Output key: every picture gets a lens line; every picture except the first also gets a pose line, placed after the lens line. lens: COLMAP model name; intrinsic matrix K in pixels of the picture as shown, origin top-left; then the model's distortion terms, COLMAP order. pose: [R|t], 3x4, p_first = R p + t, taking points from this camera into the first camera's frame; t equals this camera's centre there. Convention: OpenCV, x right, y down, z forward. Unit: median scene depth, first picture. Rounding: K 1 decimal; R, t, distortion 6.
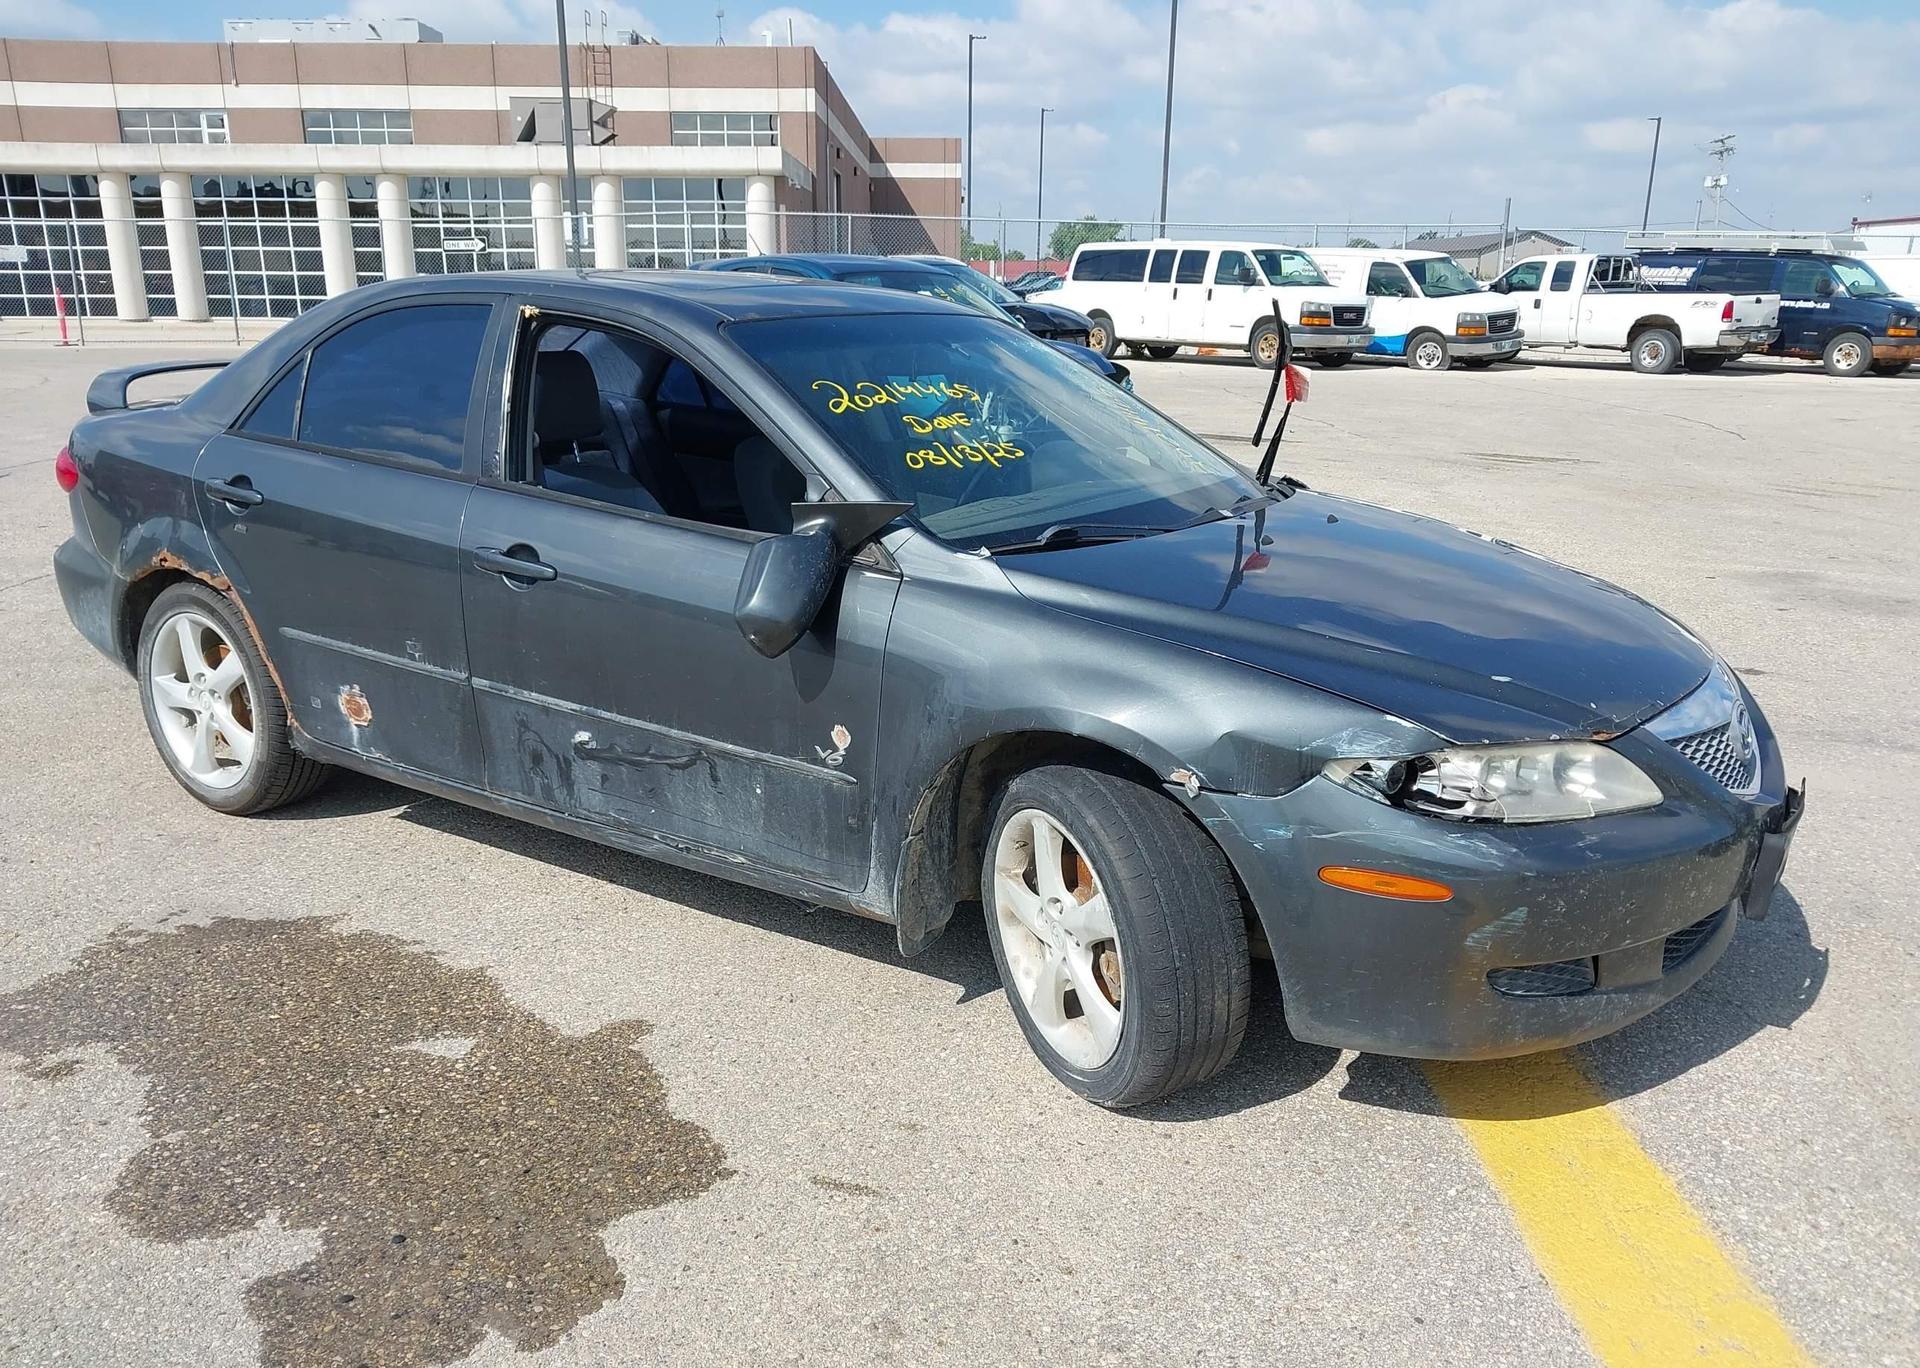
lens RADIAL K [[1543.3, 0, 961.9], [0, 1543.3, 720.4], [0, 0, 1]] dist [0.000018, 0.002587]
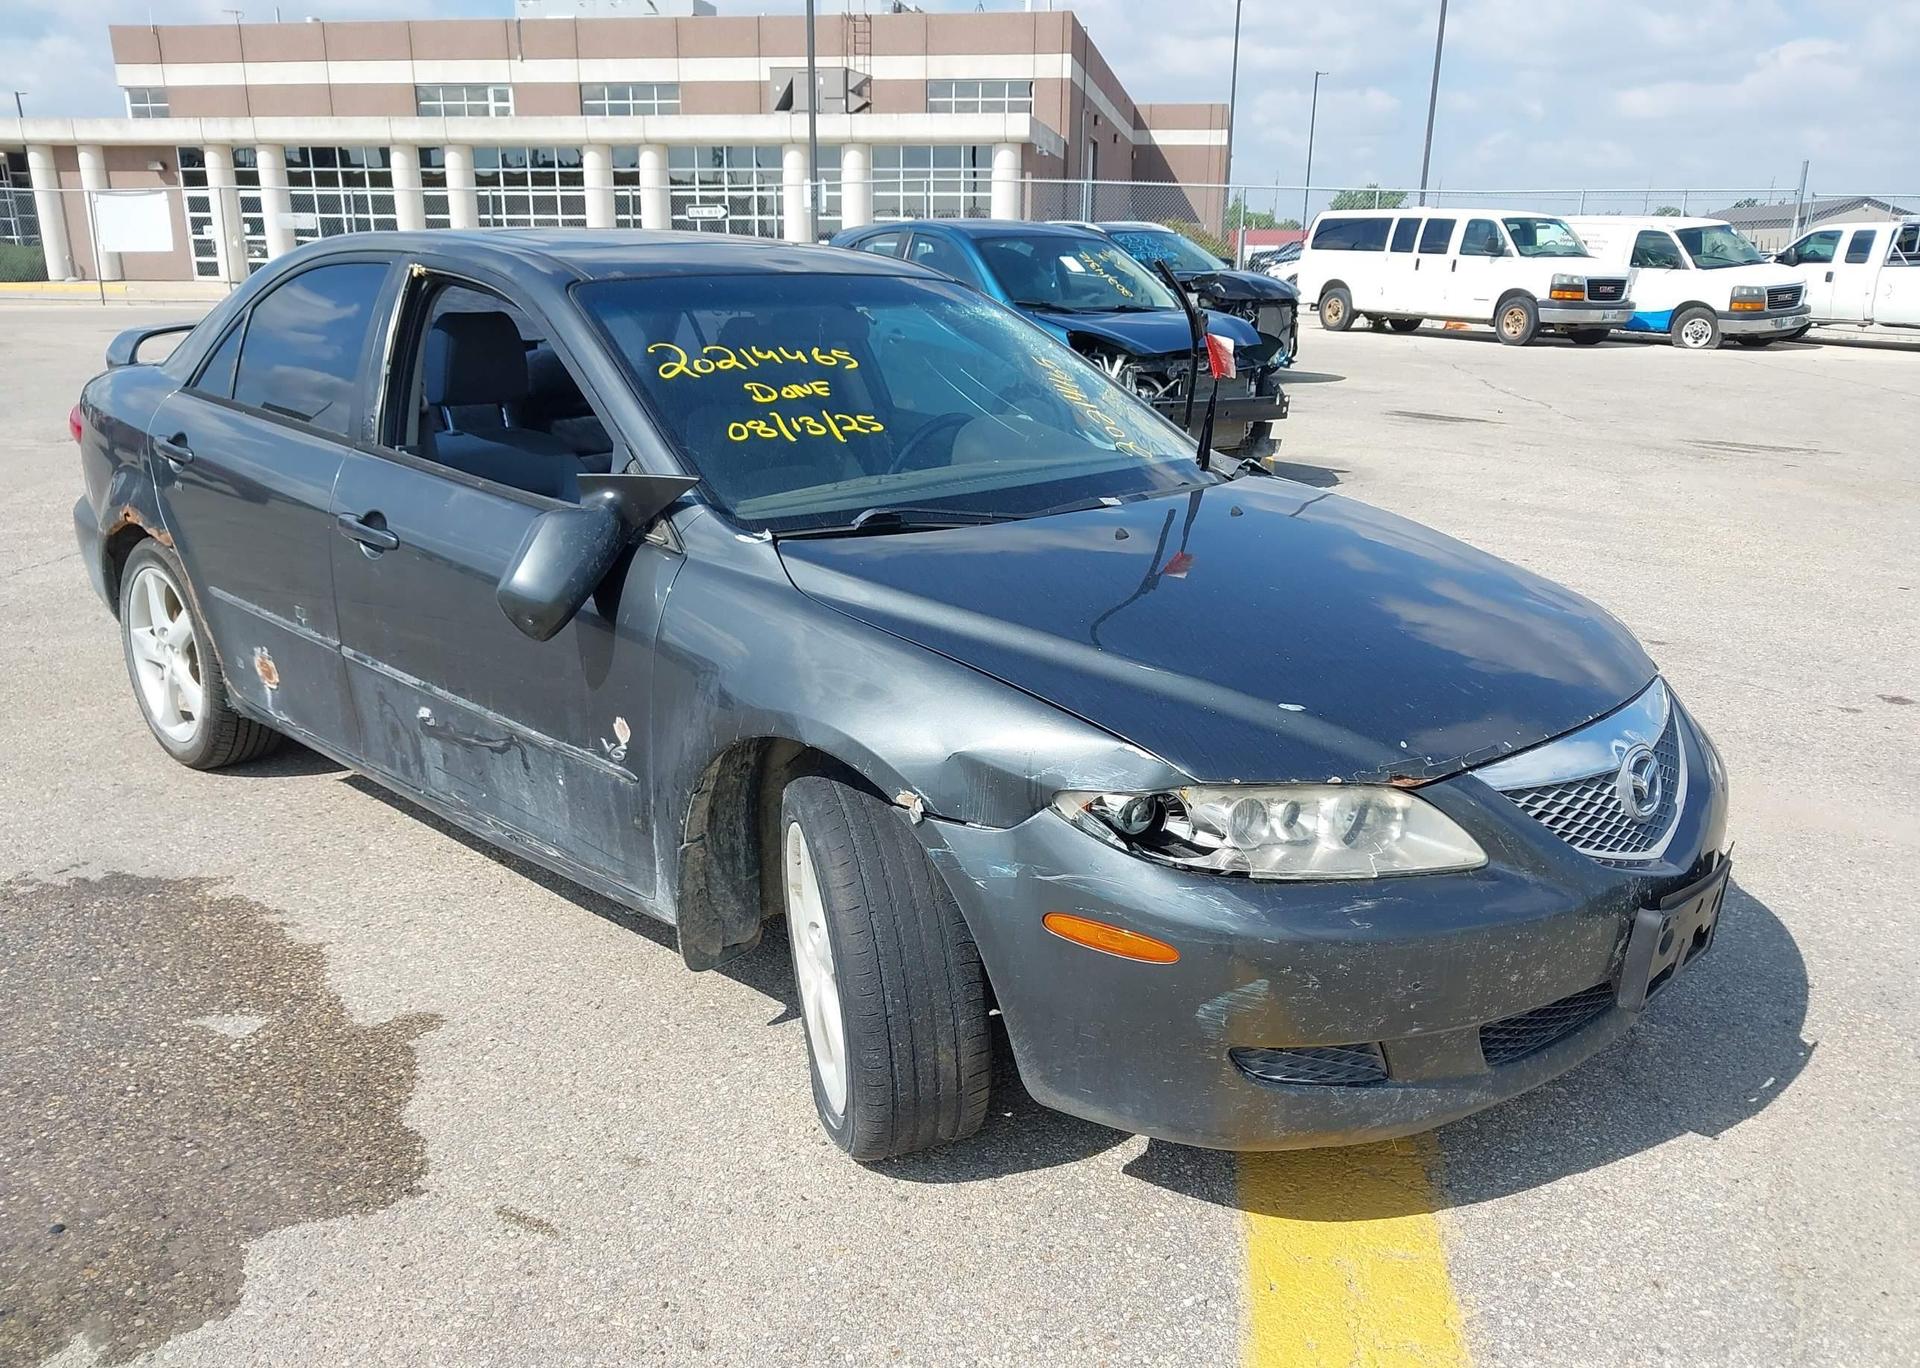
lens RADIAL K [[1551.9, 0, 957.4], [0, 1551.9, 714.4], [0, 0, 1]] dist [-0.008020, 0.013747]
pose [[0.985265, 0.052471, -0.162788, 0.203957], [-0.050288, 0.998581, 0.017508, -0.018985], [0.163475, -0.009064, 0.986506, 0.084679]]
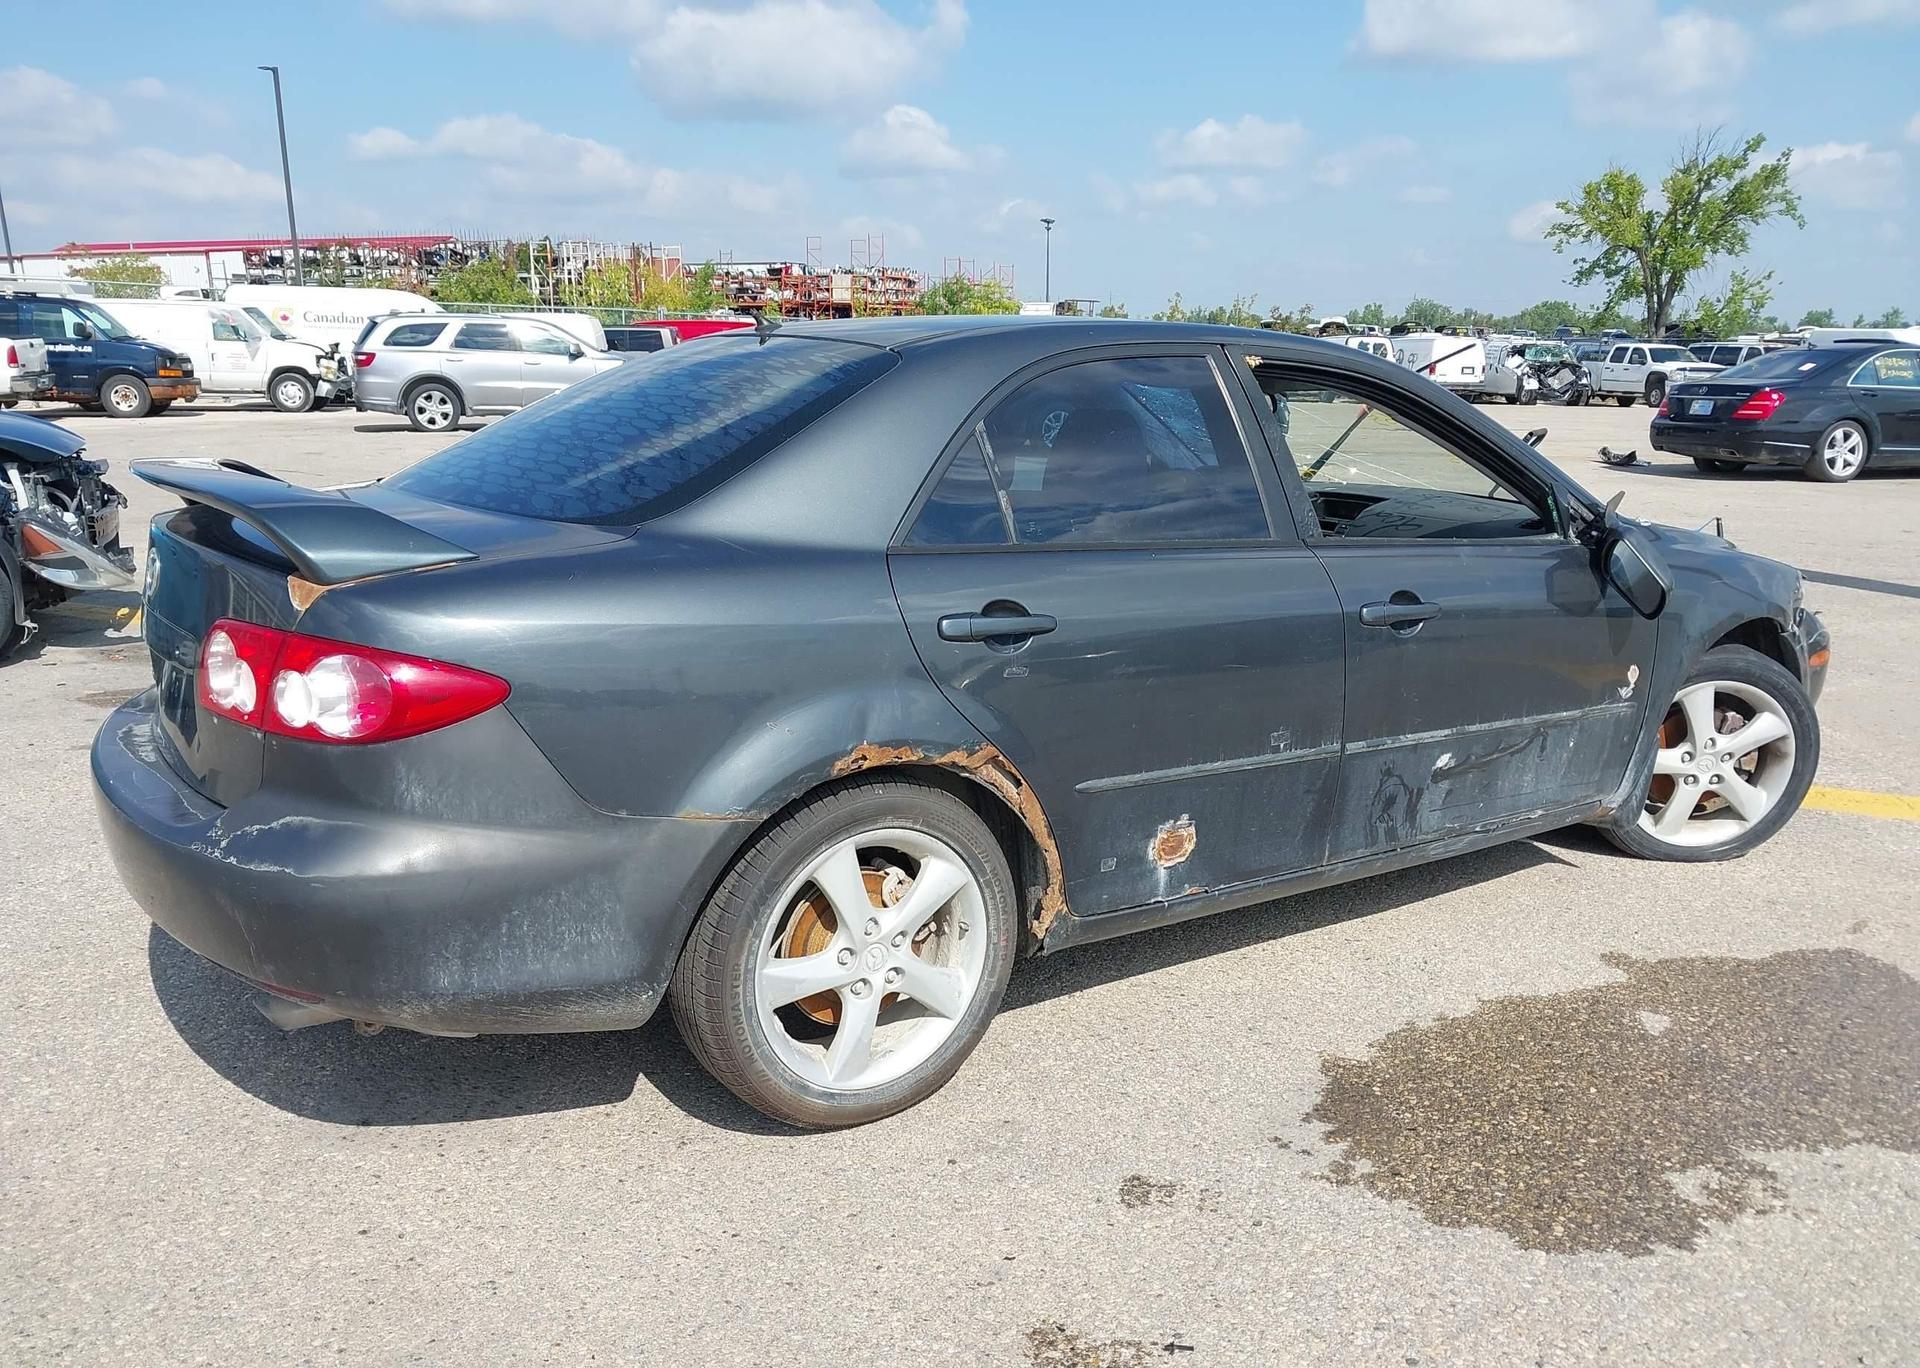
lens RADIAL K [[1537.7, 0, 956.6], [0, 1537.7, 727.1], [0, 0, 1]] dist [0.000540, -0.002664]
pose [[0.389234, -0.229727, 0.892033, -1.116410], [0.248335, 0.958716, 0.138540, -0.203985], [-0.887033, 0.167598, 0.430214, 0.716512]]
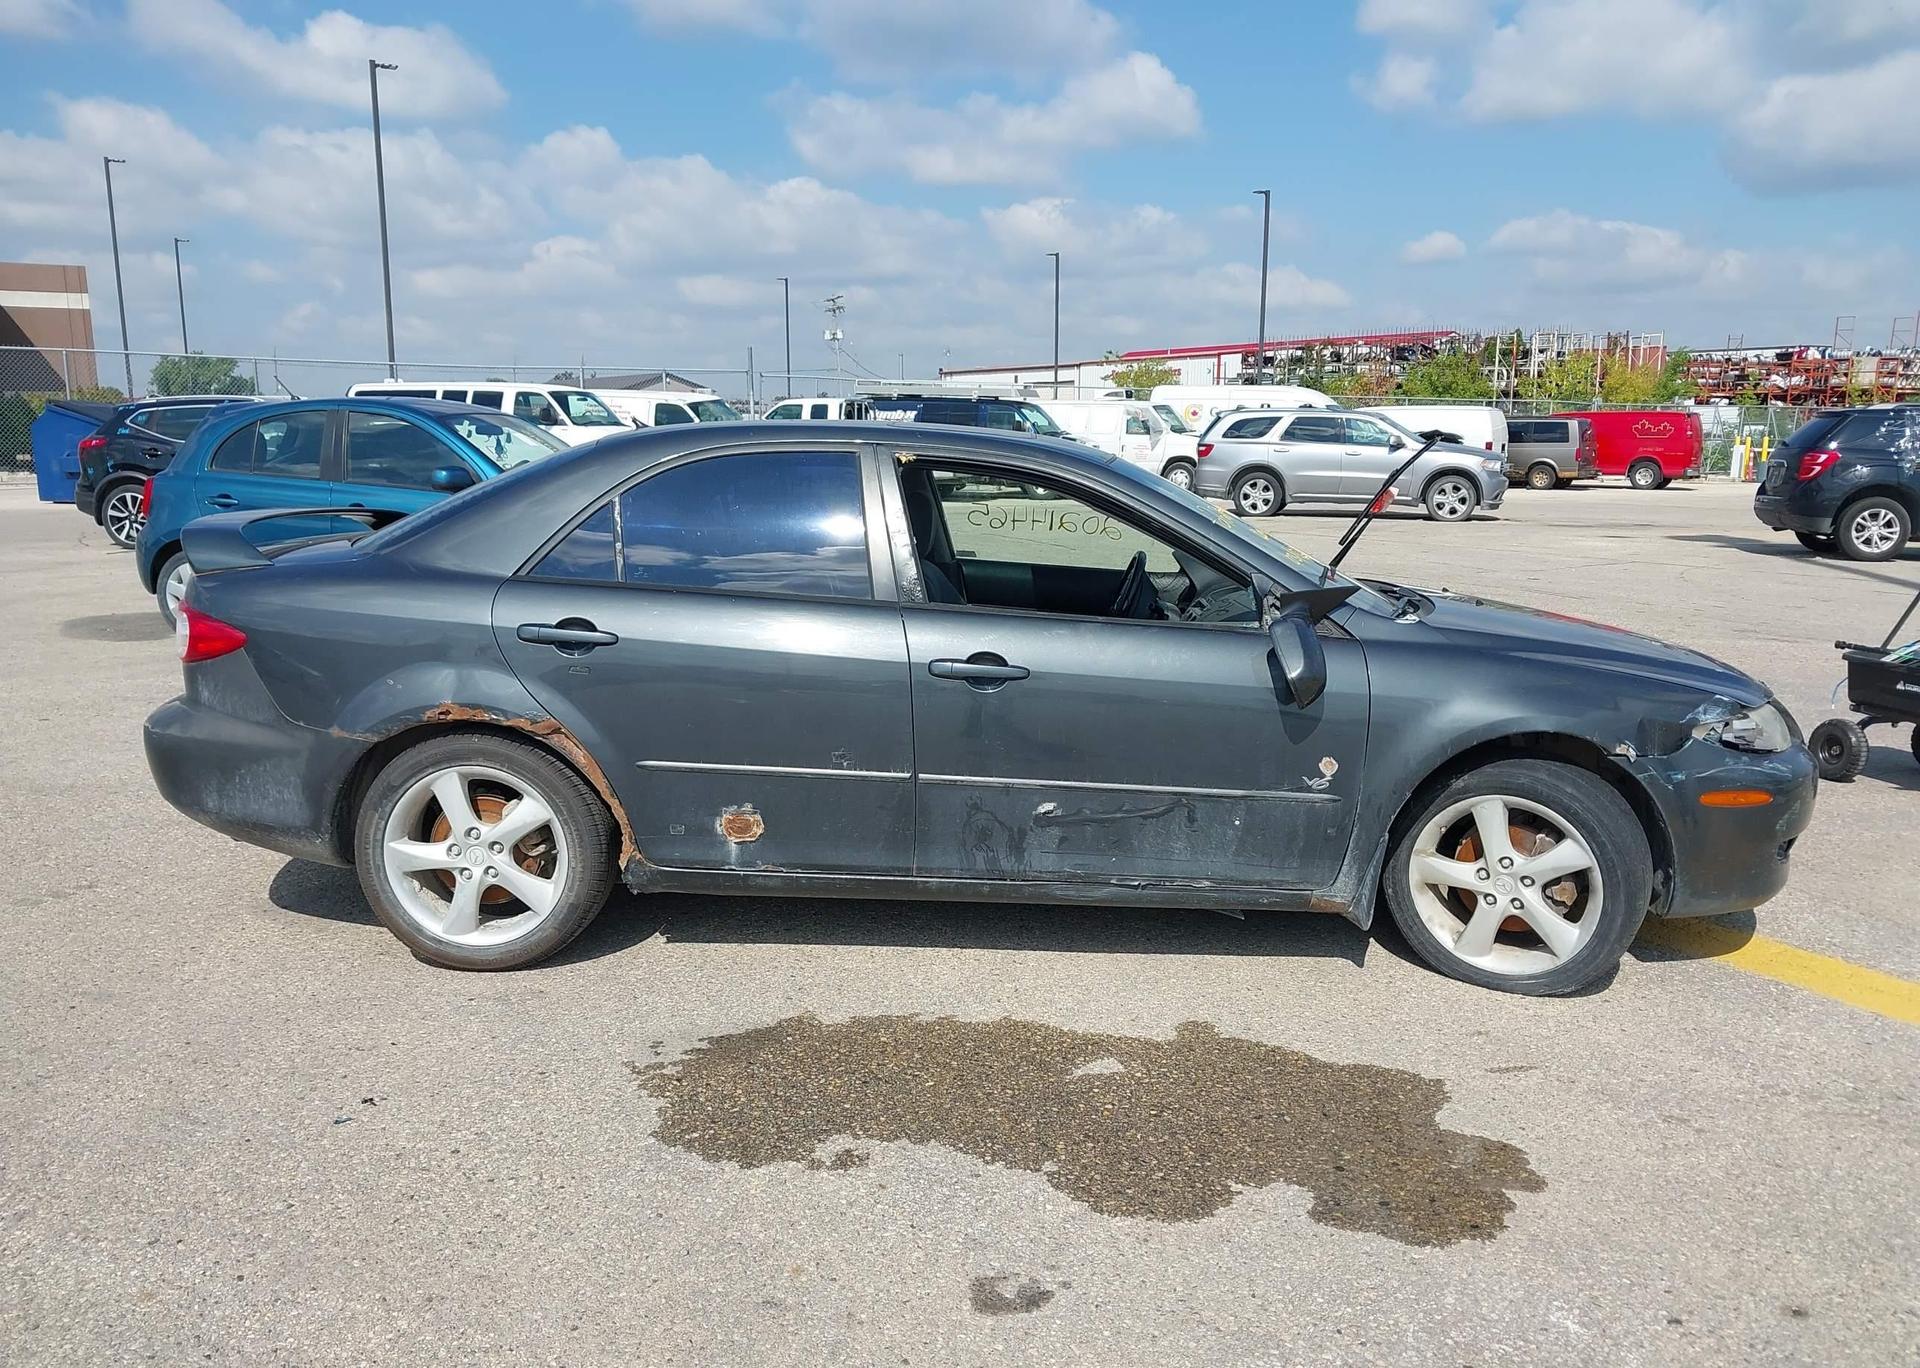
lens RADIAL K [[1545.6, 0, 960.0], [0, 1545.6, 684.0], [0, 0, 1]] dist [0.056221, -0.092912]
pose [[0.859333, -0.087800, 0.503823, -0.761864], [0.141948, 0.987393, -0.070041, -0.007885], [-0.491322, 0.131706, 0.860962, -0.000733]]
